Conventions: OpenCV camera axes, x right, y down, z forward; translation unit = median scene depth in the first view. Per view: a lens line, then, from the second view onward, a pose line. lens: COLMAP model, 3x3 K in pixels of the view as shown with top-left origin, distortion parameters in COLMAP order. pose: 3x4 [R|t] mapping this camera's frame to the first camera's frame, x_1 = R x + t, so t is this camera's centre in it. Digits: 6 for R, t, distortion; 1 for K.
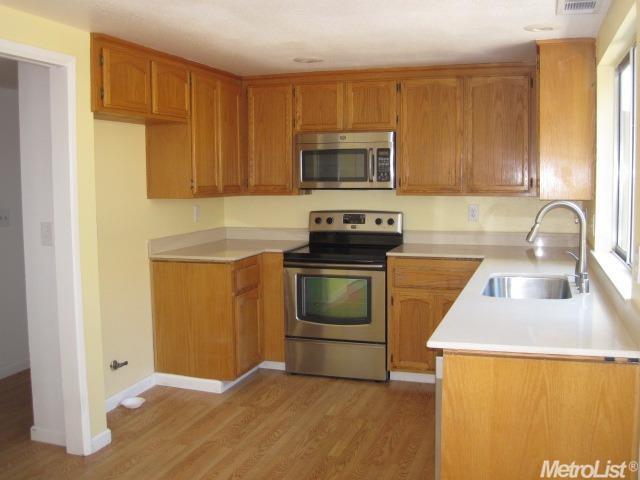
lens RADIAL K [[680.3, 0, 319.1], [0, 680.3, 234.3], [0, 0, 1]] dist [-0.094932, 0.000000]
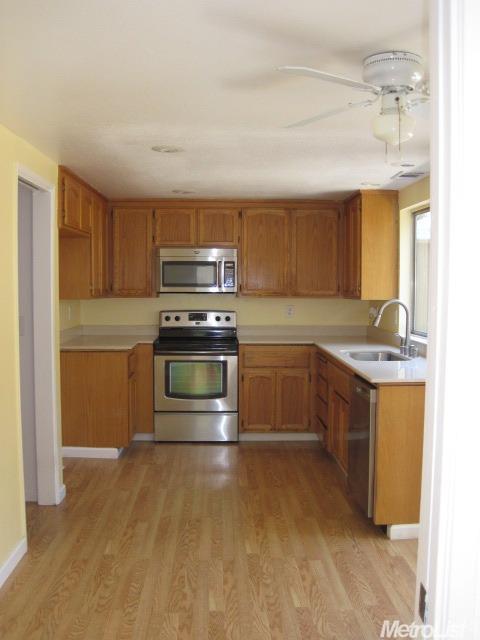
lens RADIAL K [[680.3, 0, 240.2], [0, 680.3, 323.0], [0, 0, 1]] dist [-0.094932, 0.000000]
pose [[0.938856, -0.009124, 0.344189, -0.337112], [0.019386, 0.999464, -0.026386, 0.025614], [-0.343763, 0.031445, 0.938530, -0.220126]]
